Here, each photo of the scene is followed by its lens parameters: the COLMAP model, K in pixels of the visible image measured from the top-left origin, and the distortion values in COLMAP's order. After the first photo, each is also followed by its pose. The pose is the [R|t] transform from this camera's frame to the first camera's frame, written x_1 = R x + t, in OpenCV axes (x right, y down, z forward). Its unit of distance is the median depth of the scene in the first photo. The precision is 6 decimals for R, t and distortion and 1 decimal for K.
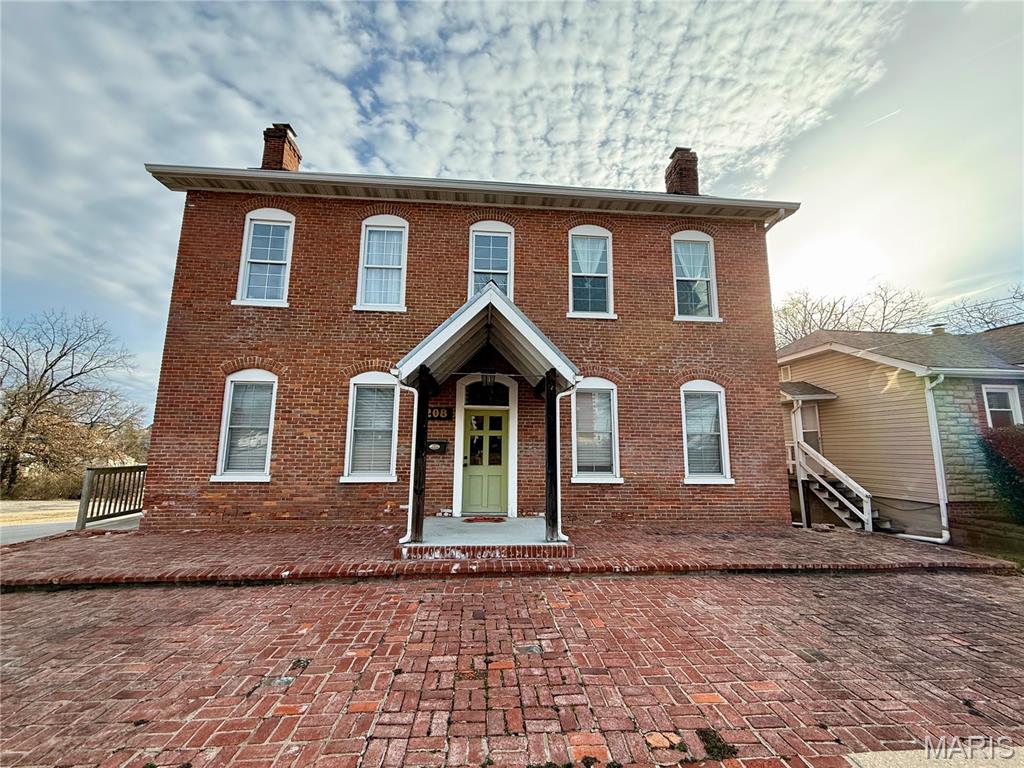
lens RADIAL K [[408.8, 0, 508.8], [0, 408.8, 383.6], [0, 0, 1]] dist [-0.000383, 0.000453]
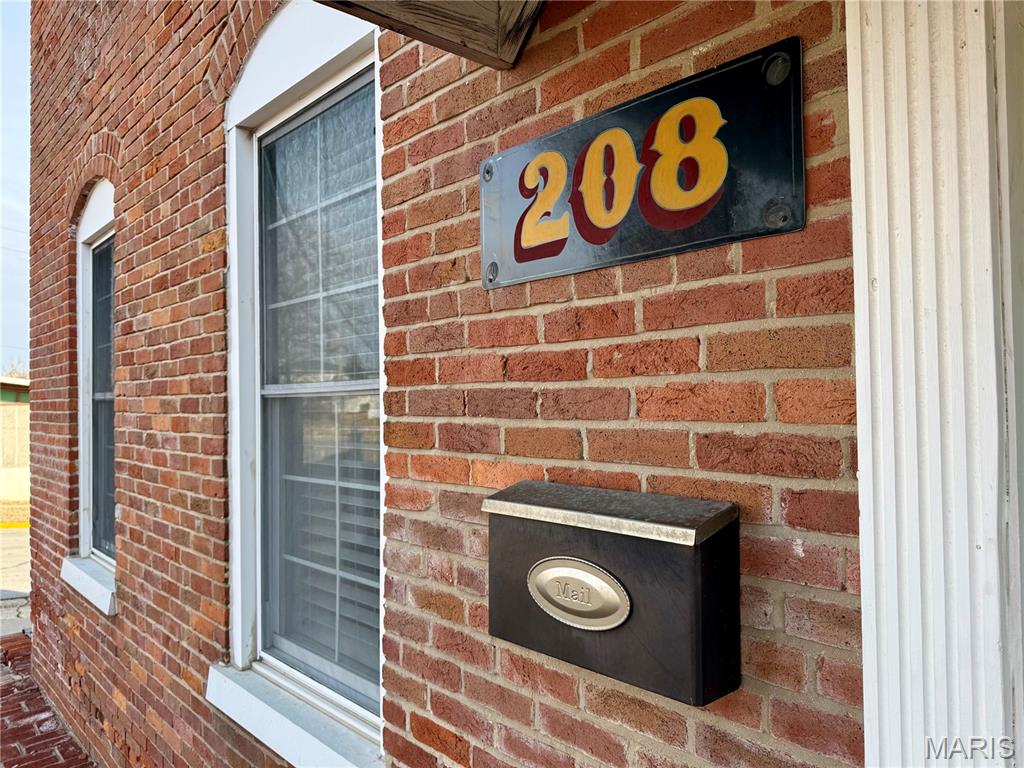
lens RADIAL K [[719.3, 0, 517.2], [0, 719.3, 380.3], [0, 0, 1]] dist [0.031711, -0.036262]
pose [[0.615765, -0.039095, -0.786959, -0.074738], [0.143154, 0.987697, 0.062946, 0.099860], [0.774816, -0.151417, 0.613786, 0.880040]]
